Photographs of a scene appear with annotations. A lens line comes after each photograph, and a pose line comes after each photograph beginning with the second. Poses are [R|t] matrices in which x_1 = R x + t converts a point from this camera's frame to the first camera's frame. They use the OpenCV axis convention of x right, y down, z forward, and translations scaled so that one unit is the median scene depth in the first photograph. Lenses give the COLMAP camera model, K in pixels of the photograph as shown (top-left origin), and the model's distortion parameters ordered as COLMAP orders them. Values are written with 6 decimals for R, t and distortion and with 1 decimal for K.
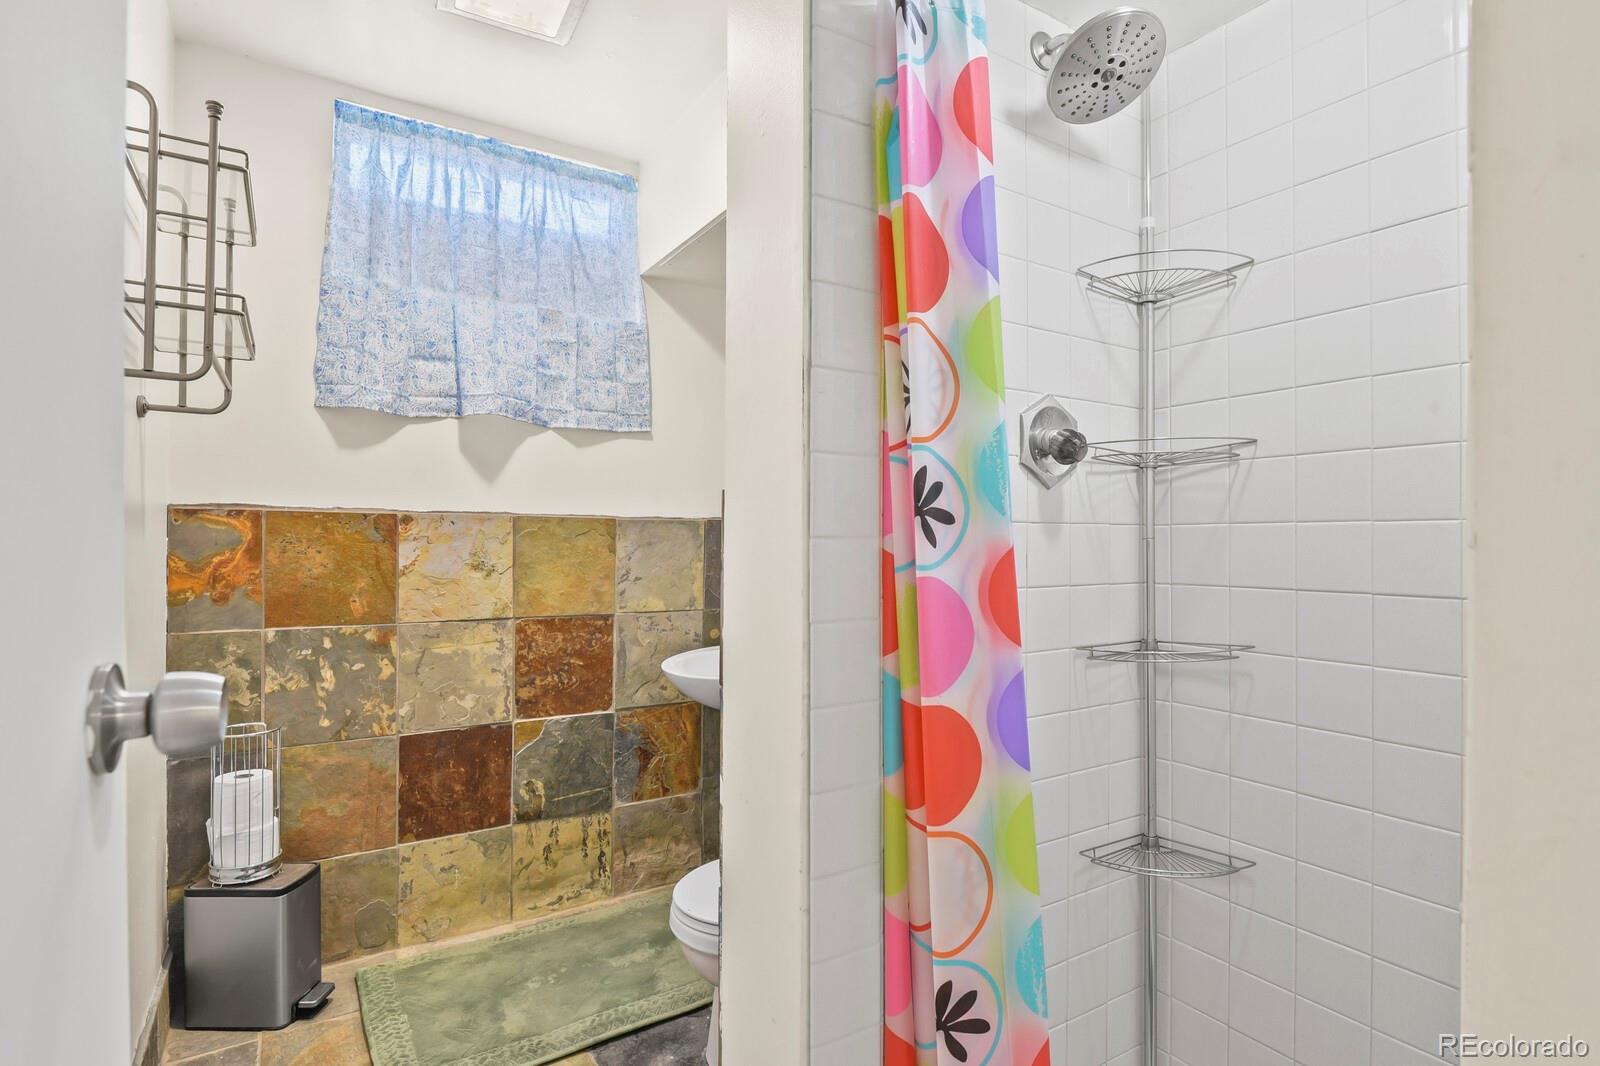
lens RADIAL K [[783.3, 0, 798.0], [0, 783.3, 531.4], [0, 0, 1]] dist [-0.012863, -0.003148]
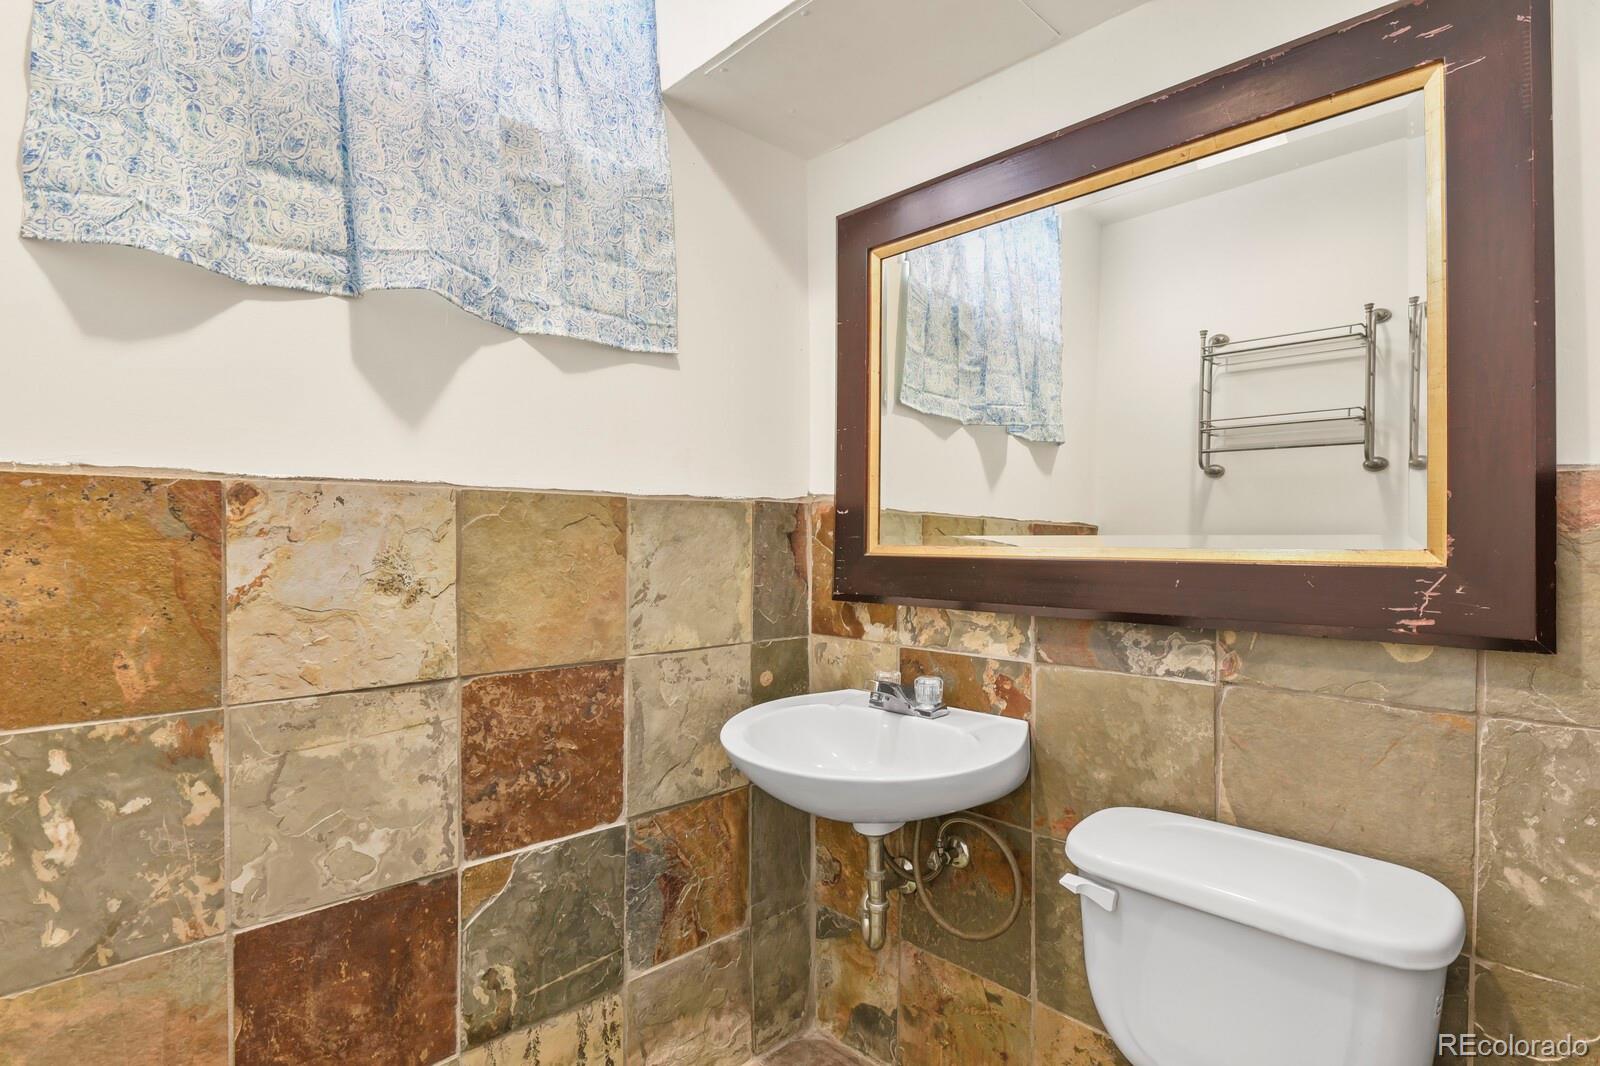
lens RADIAL K [[783.3, 0, 795.0], [0, 783.3, 532.8], [0, 0, 1]] dist [-0.012863, -0.003148]
pose [[0.977912, -0.004321, 0.208971, -0.252411], [0.002108, 0.999939, 0.010810, 0.005089], [-0.209005, -0.010131, 0.977862, 0.429346]]
